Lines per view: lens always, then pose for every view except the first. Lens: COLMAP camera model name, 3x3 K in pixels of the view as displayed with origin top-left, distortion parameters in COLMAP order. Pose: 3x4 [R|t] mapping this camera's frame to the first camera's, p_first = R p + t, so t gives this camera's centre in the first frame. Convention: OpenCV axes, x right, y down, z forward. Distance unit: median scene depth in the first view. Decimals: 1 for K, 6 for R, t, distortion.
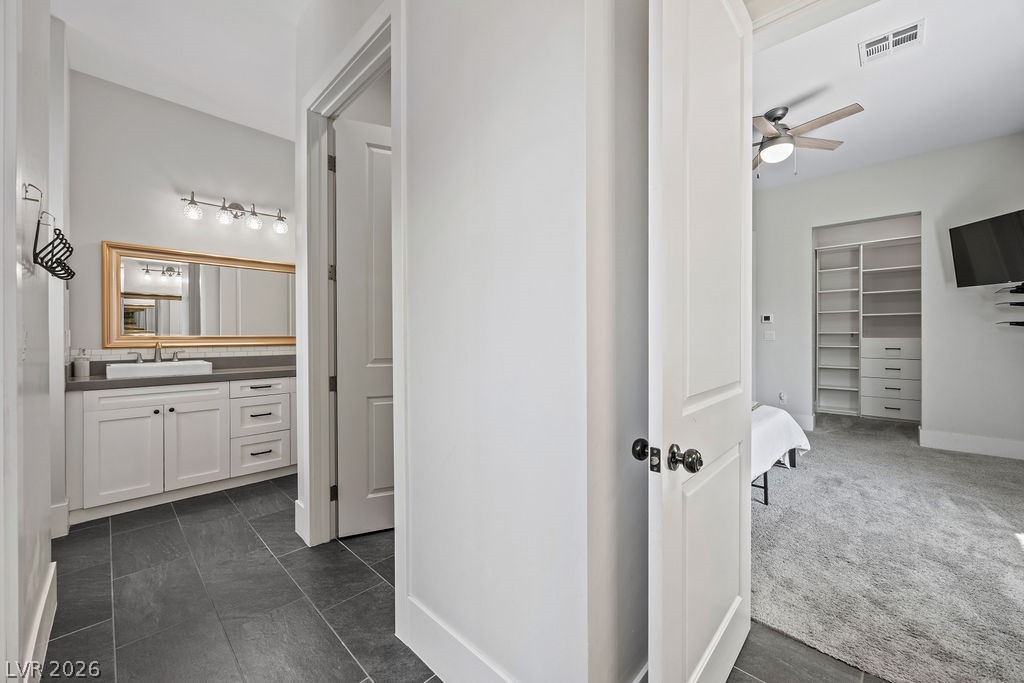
lens RADIAL K [[390.4, 0, 510.1], [0, 390.4, 337.0], [0, 0, 1]] dist [-0.003900, -0.000174]
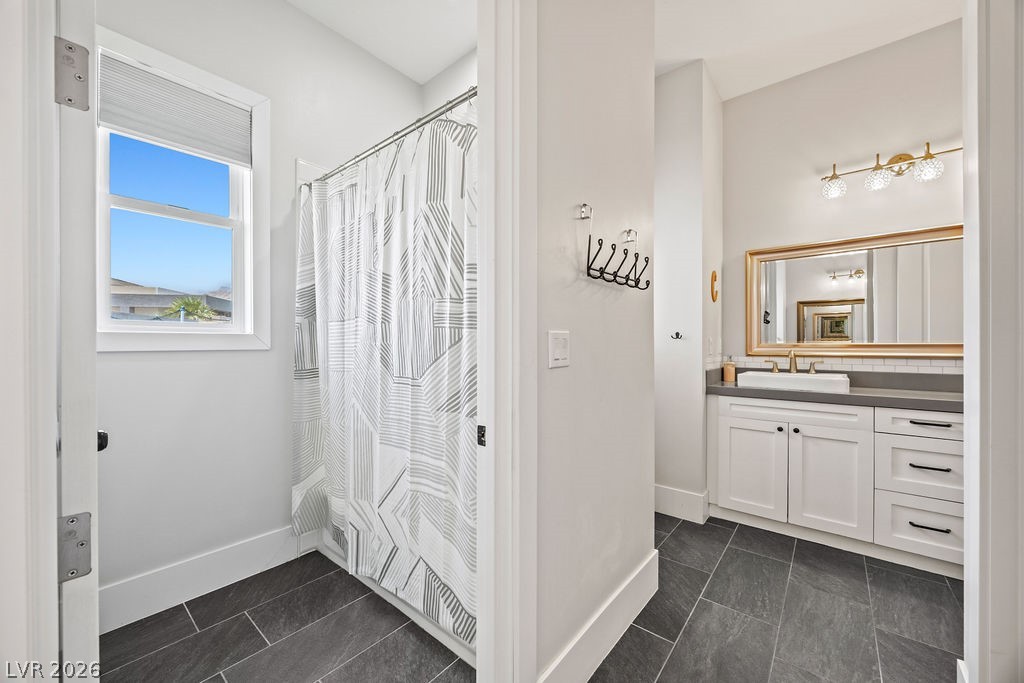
lens RADIAL K [[390.4, 0, 507.1], [0, 390.4, 346.8], [0, 0, 1]] dist [-0.003900, -0.000174]
pose [[0.073695, 0.006297, -0.997261, -0.067378], [-0.002445, 0.999978, 0.006133, 0.001169], [0.997278, 0.001986, 0.073709, 0.292434]]
